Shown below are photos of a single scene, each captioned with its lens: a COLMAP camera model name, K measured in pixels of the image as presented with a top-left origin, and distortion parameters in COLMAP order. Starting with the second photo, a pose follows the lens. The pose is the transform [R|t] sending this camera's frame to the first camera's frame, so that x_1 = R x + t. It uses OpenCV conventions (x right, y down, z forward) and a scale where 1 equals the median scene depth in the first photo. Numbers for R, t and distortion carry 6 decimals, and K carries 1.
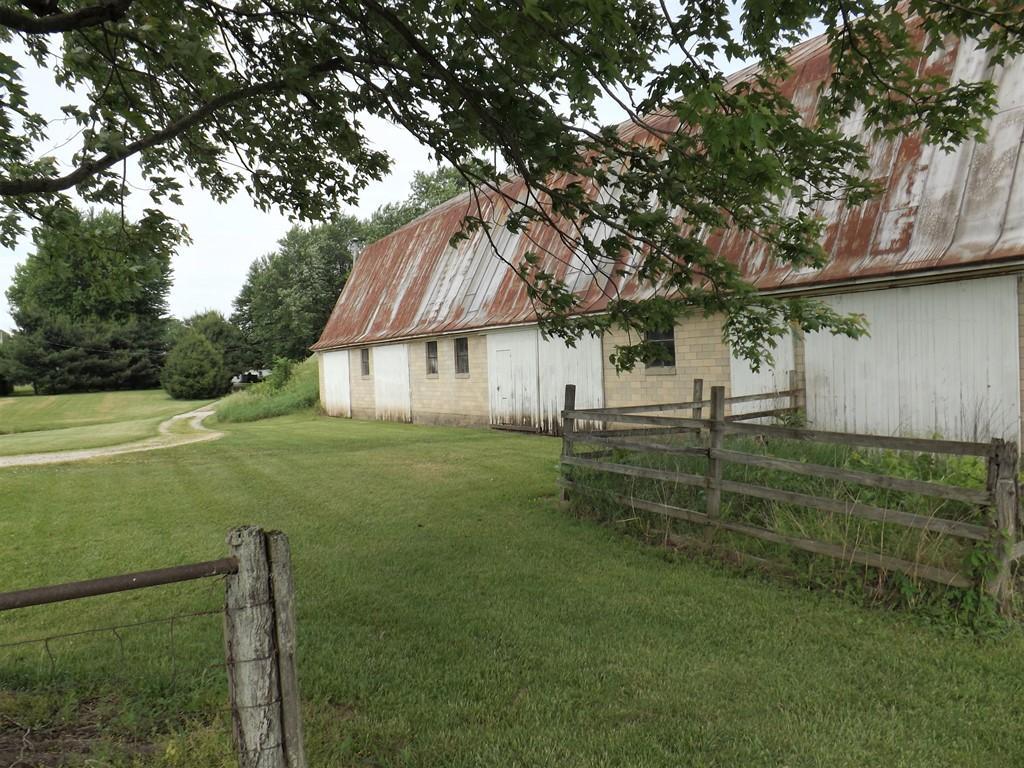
lens RADIAL K [[741.6, 0, 512.0], [0, 741.6, 384.0], [0, 0, 1]] dist [-0.043896, 0.000254]
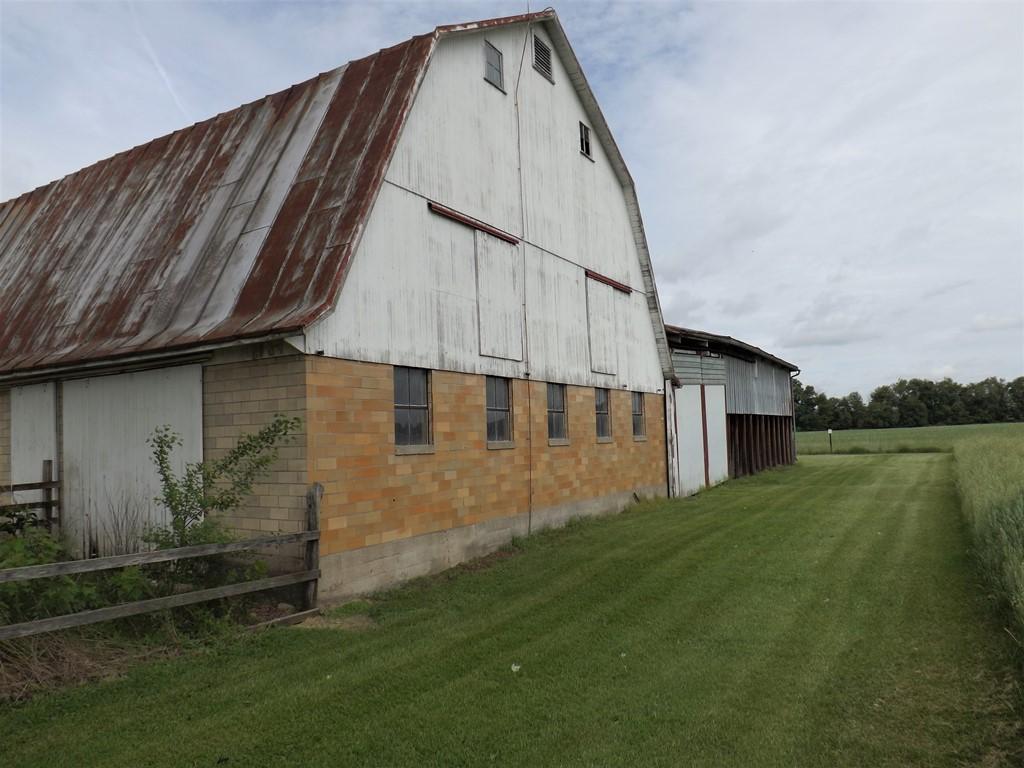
lens RADIAL K [[741.6, 0, 512.0], [0, 741.6, 384.0], [0, 0, 1]] dist [-0.043896, 0.000254]
pose [[0.895701, 0.046918, 0.442174, 0.543255], [0.004017, 0.993523, -0.113558, -0.008148], [-0.444638, 0.103491, 0.889711, -0.055882]]
